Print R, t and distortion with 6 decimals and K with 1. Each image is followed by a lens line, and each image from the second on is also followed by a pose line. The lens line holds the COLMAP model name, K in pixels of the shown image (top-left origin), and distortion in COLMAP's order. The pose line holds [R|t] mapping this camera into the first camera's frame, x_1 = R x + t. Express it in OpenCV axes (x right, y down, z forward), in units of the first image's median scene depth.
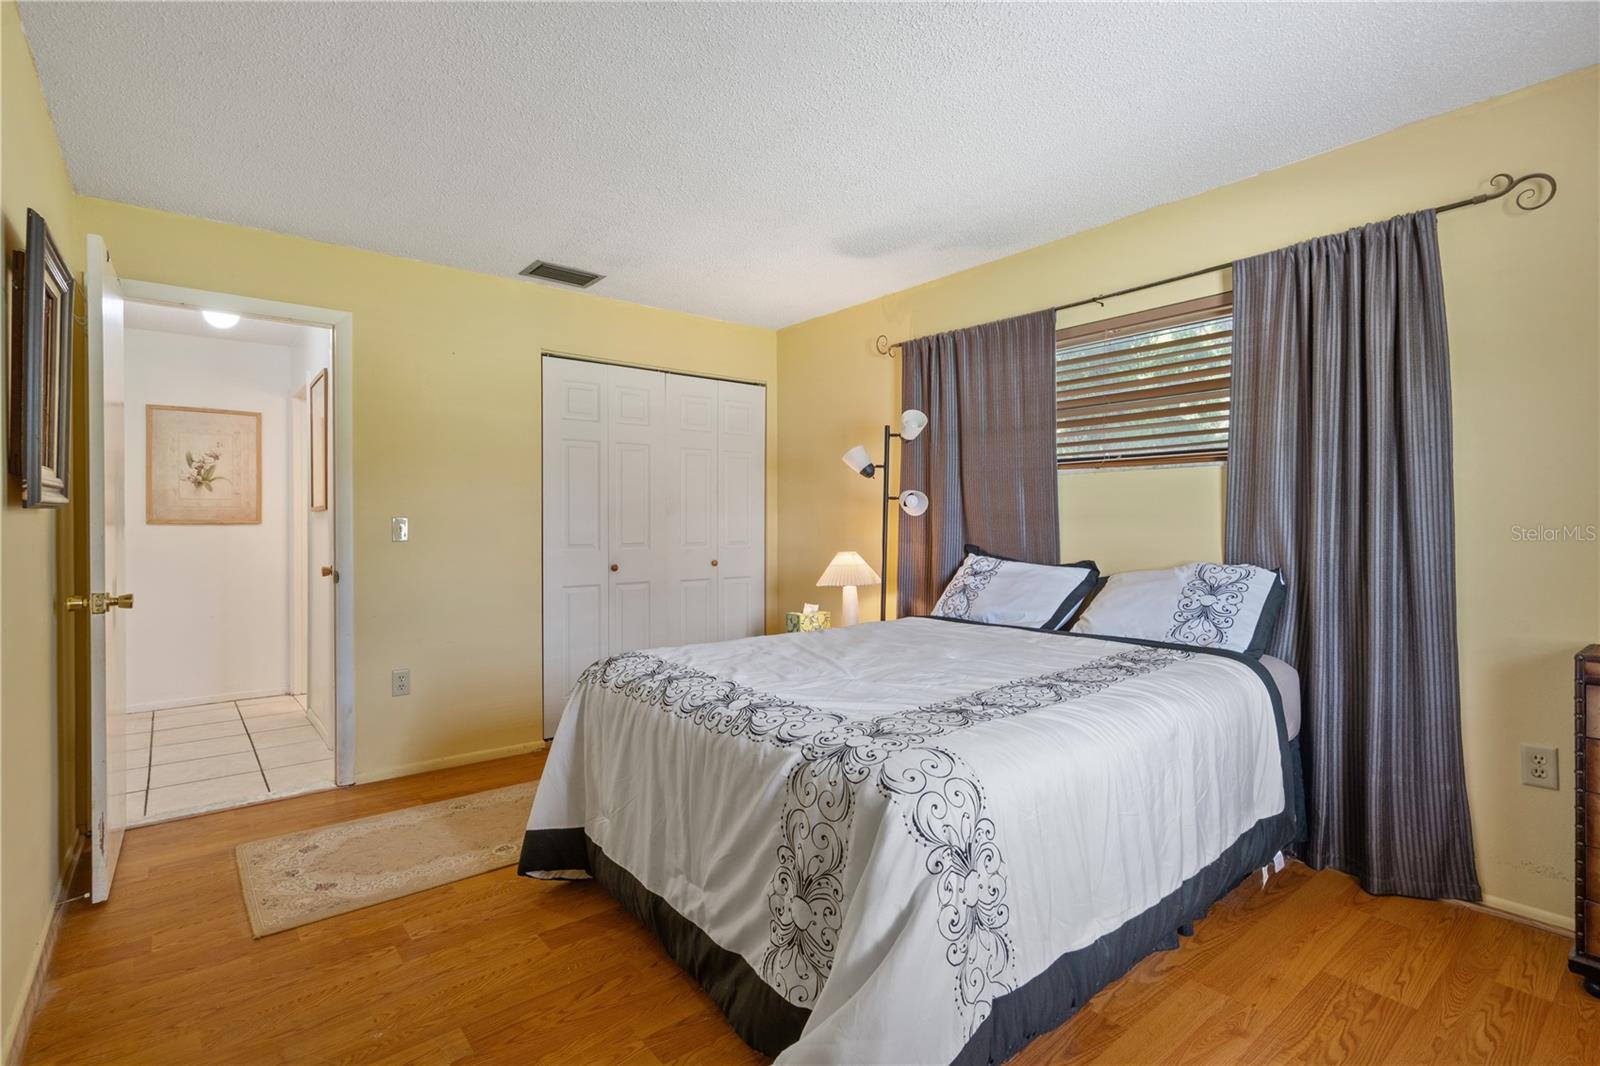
lens RADIAL K [[752.5, 0, 788.8], [0, 752.5, 522.7], [0, 0, 1]] dist [-0.002819, -0.000335]
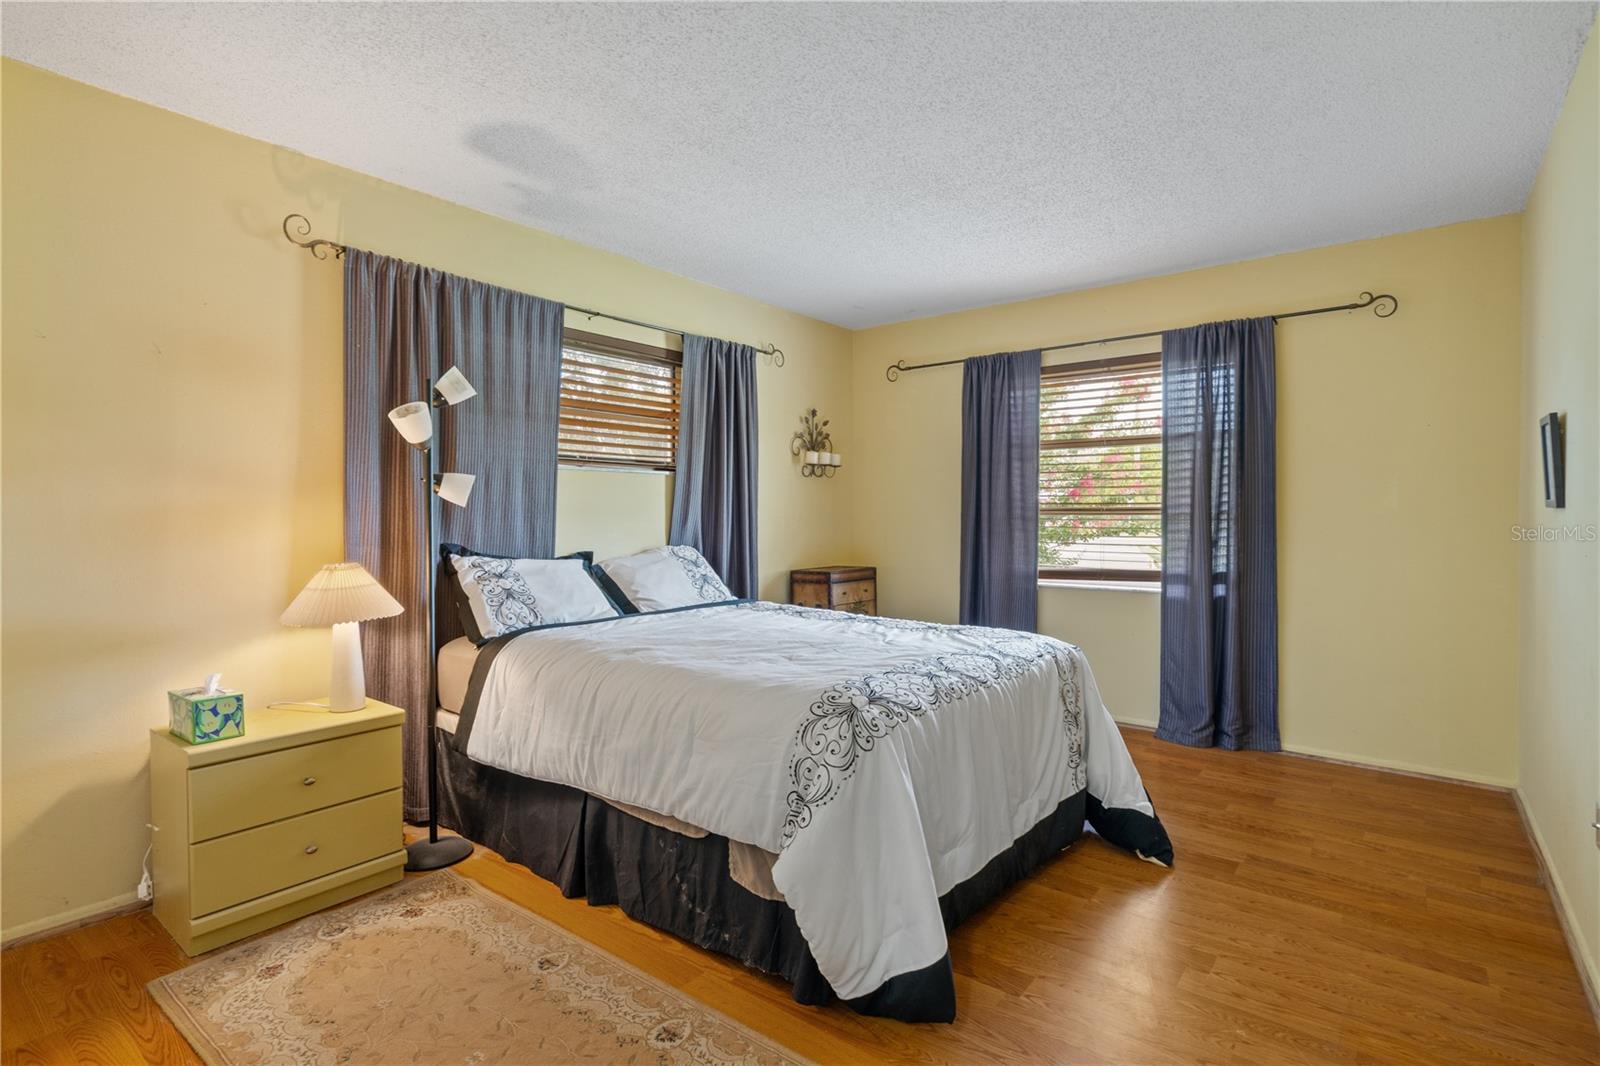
lens RADIAL K [[752.5, 0, 788.8], [0, 752.5, 522.7], [0, 0, 1]] dist [-0.002819, -0.000335]
pose [[-0.210134, -0.010806, 0.977613, -0.701184], [0.003167, 0.999926, 0.011734, -0.001999], [-0.977668, 0.005562, -0.210084, 0.908130]]
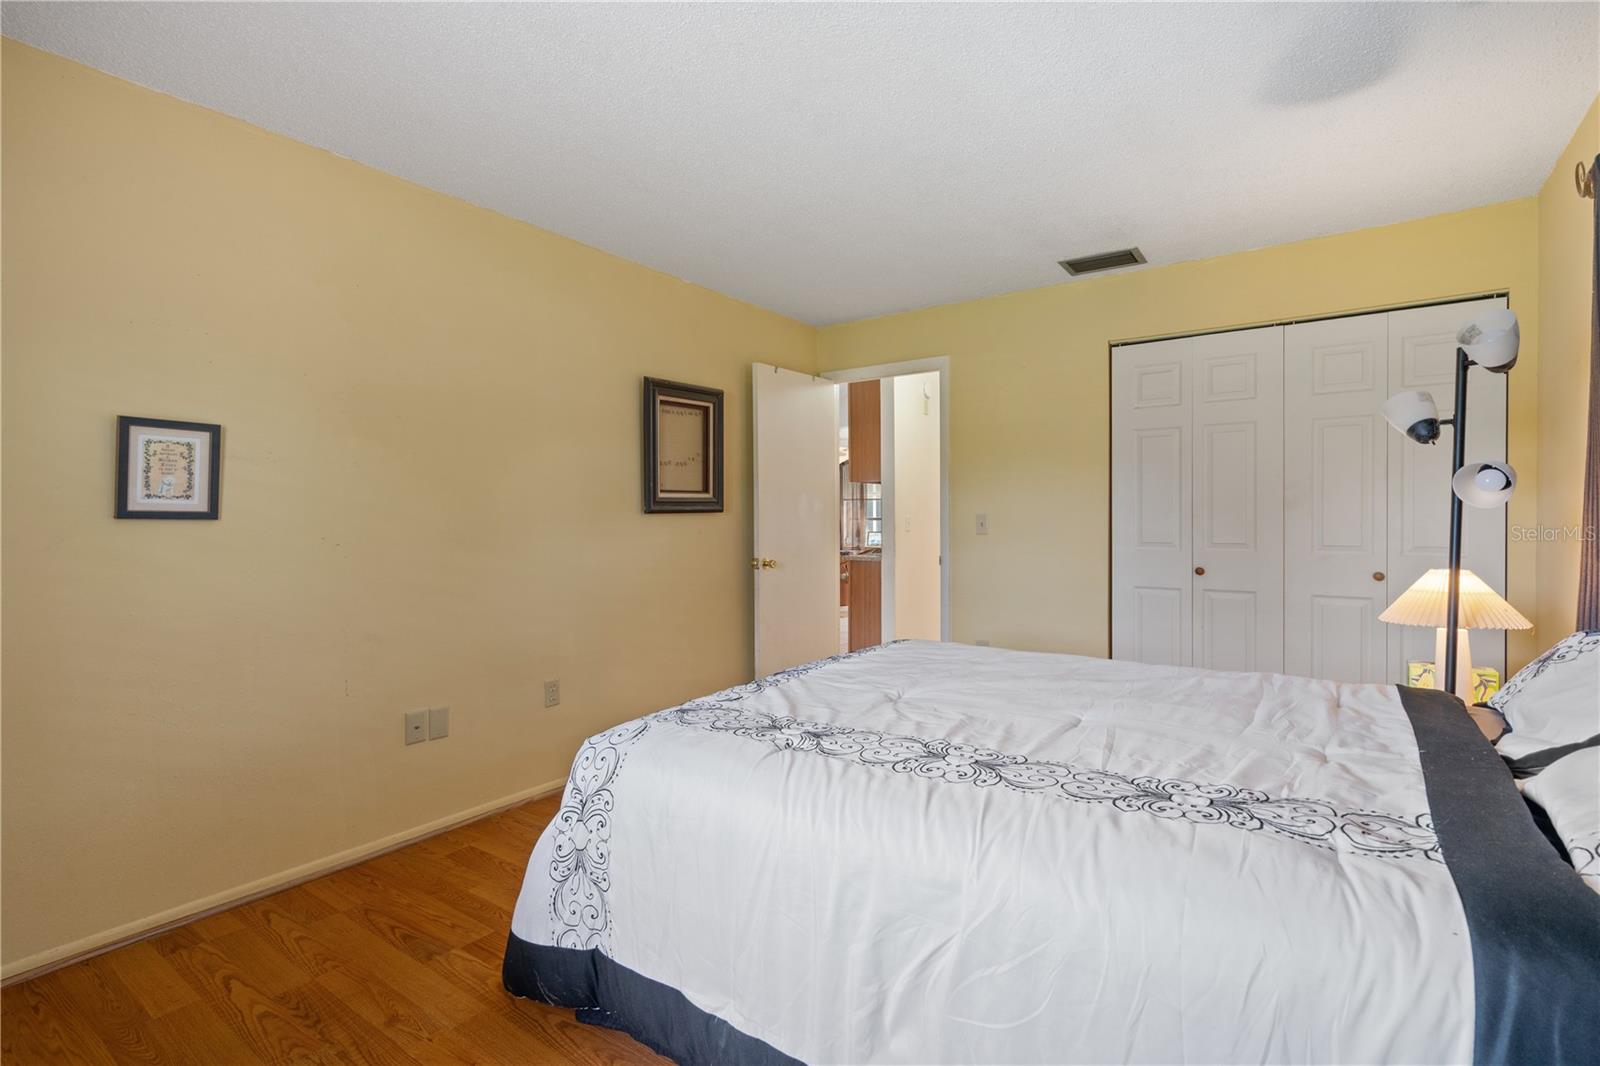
lens RADIAL K [[759.1, 0, 806.6], [0, 759.1, 518.6], [0, 0, 1]] dist [-0.002021, -0.000208]
pose [[0.266890, 0.001705, -0.963726, 0.608200], [0.003066, 0.999992, 0.002618, -0.004699], [0.963722, -0.003653, 0.266882, 0.421056]]
